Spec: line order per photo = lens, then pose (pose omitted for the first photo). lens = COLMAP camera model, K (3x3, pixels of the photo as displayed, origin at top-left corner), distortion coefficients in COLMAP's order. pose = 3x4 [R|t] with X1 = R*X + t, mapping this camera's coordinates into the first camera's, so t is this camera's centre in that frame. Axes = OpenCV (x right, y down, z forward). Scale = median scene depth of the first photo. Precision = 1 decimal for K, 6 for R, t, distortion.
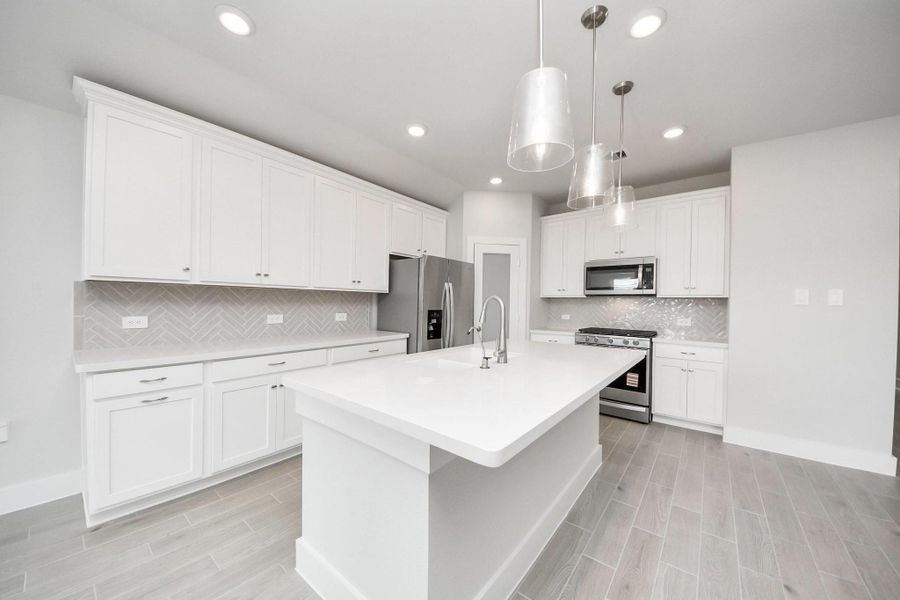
lens RADIAL K [[318.5, 0, 450.7], [0, 318.5, 306.0], [0, 0, 1]] dist [0.002428, -0.002220]
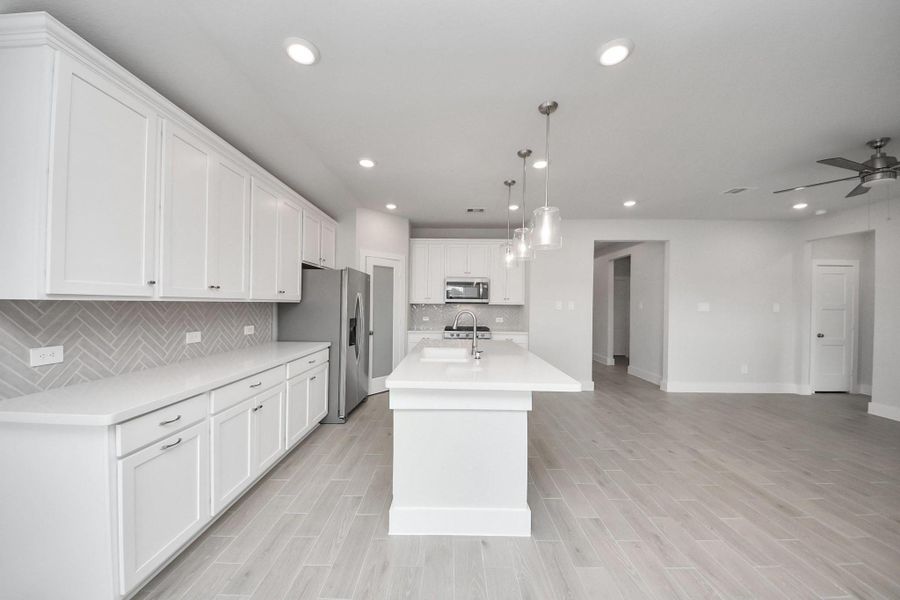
lens RADIAL K [[318.5, 0, 452.4], [0, 318.5, 303.0], [0, 0, 1]] dist [0.002428, -0.002220]
pose [[0.778177, -0.004679, 0.628028, -0.547807], [0.007323, 0.999972, -0.001624, -0.042075], [-0.628003, 0.005862, 0.778189, -0.071463]]
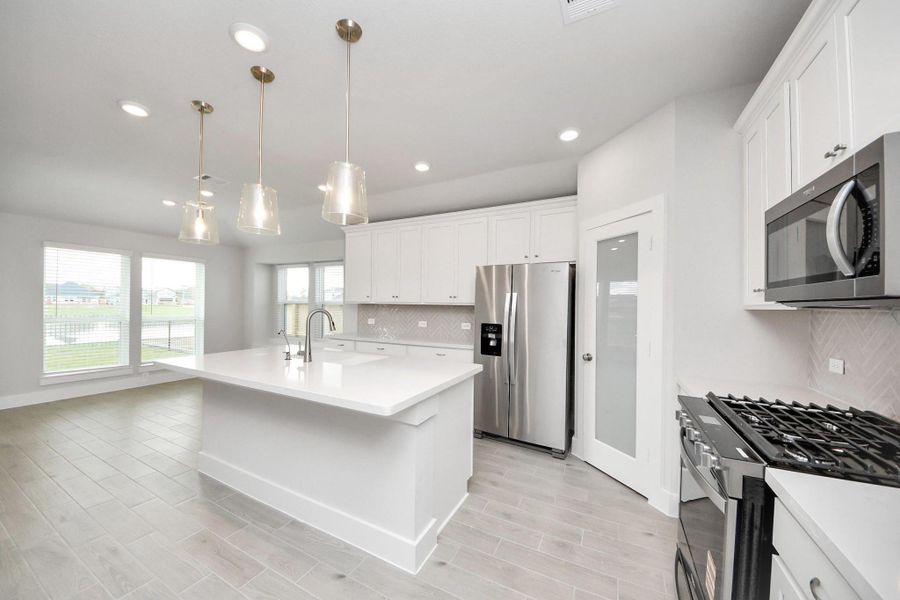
lens RADIAL K [[318.5, 0, 447.1], [0, 318.5, 306.5], [0, 0, 1]] dist [0.002428, -0.002220]
pose [[0.195116, -0.009187, -0.980737, 0.968726], [-0.021145, 0.999684, -0.013571, -0.024646], [0.980552, 0.023385, 0.194860, 0.814070]]
